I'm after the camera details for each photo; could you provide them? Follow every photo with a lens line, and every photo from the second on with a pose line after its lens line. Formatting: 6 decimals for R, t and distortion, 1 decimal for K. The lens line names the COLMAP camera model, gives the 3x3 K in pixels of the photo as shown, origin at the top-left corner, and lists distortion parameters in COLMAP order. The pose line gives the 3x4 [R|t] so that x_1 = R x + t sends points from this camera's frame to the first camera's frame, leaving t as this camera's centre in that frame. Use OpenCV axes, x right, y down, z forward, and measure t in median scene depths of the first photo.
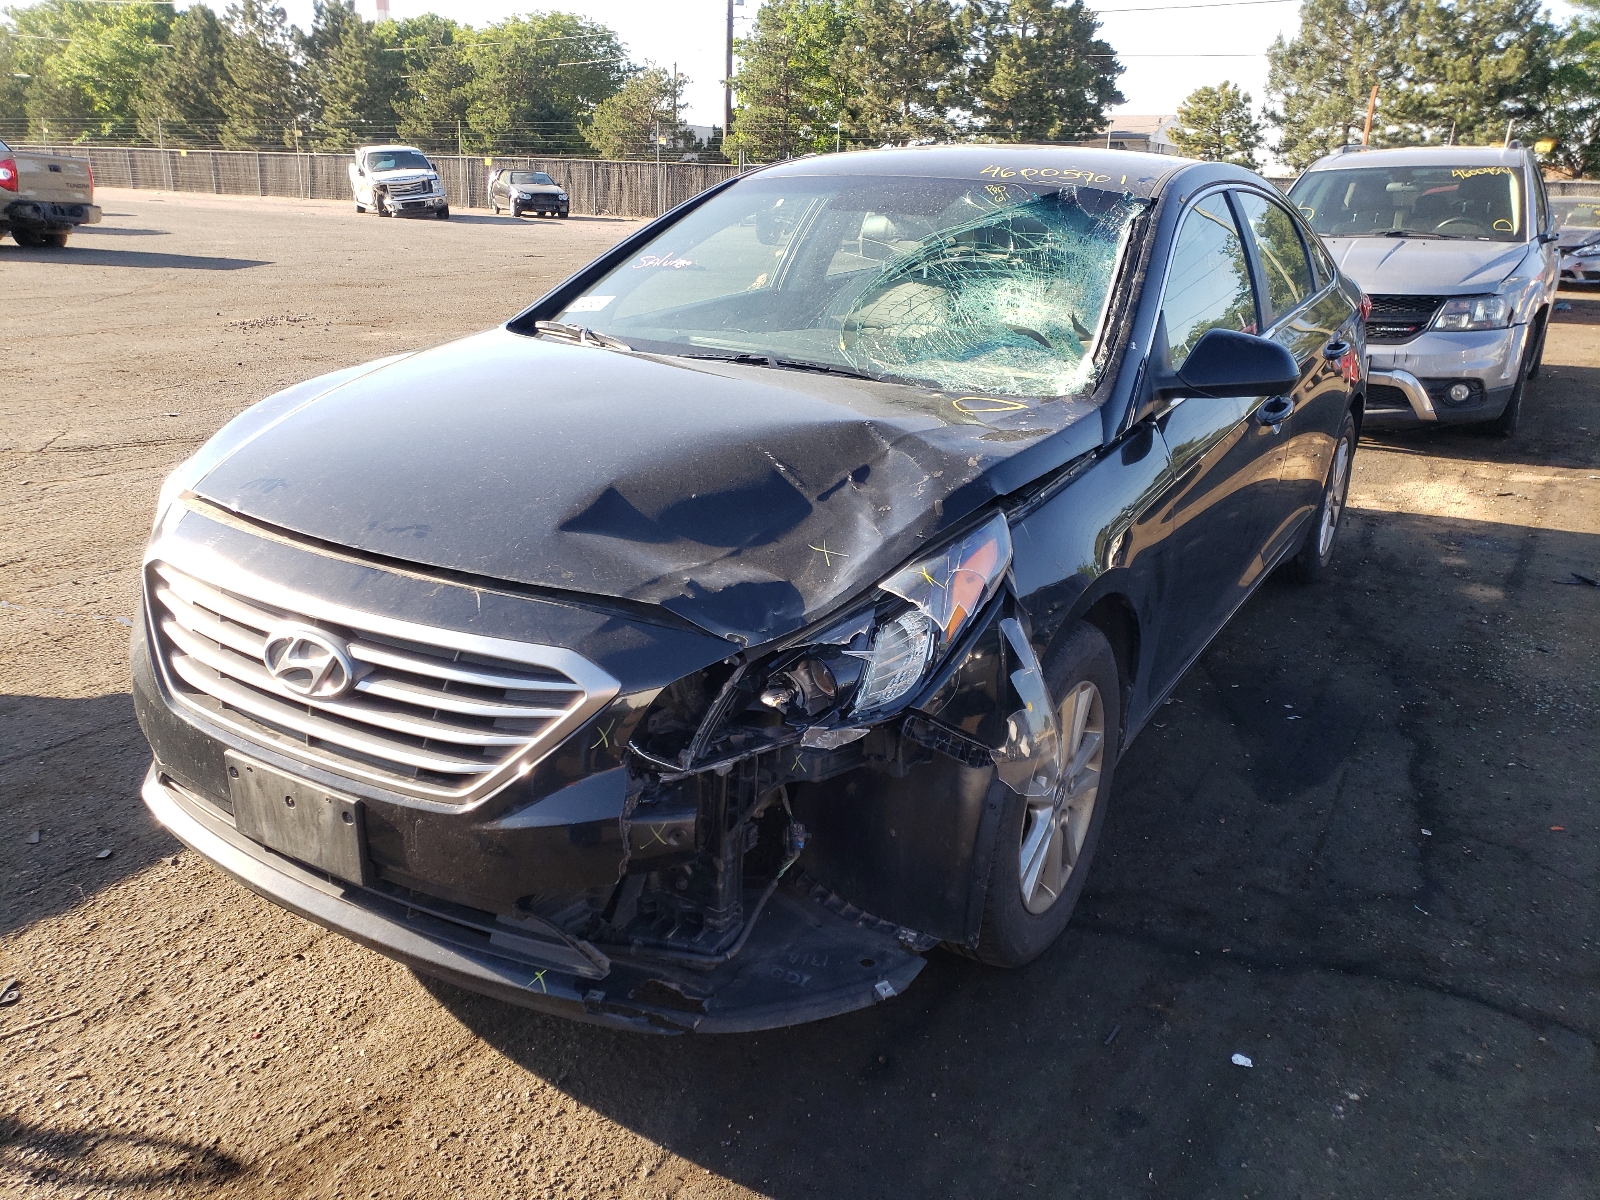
lens RADIAL K [[1196.7, 0, 802.2], [0, 1196.7, 598.5], [0, 0, 1]] dist [0.031164, -0.015710]
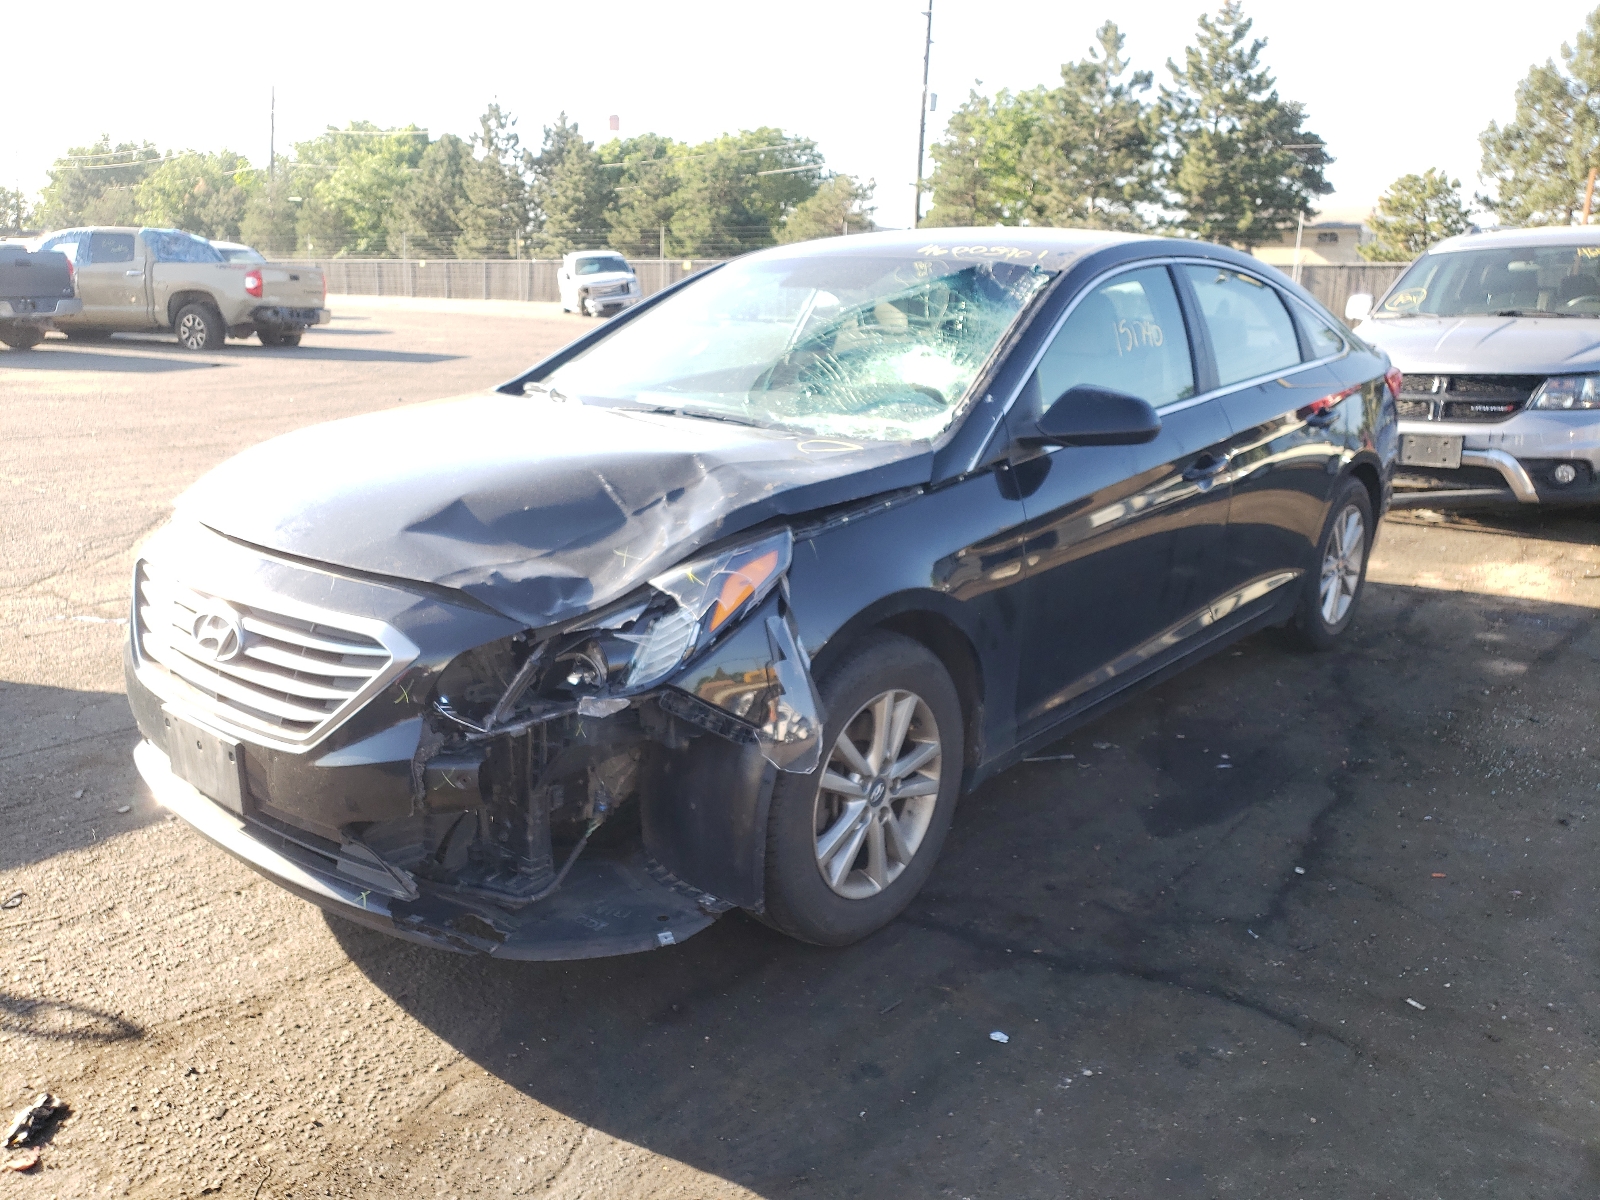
lens RADIAL K [[1206.7, 0, 797.5], [0, 1206.7, 602.0], [0, 0, 1]] dist [0.021282, -0.010741]
pose [[0.985860, 0.027611, -0.165282, 0.281200], [-0.039790, 0.996694, -0.070831, 0.061261], [0.162780, 0.076406, 0.983700, -0.106273]]
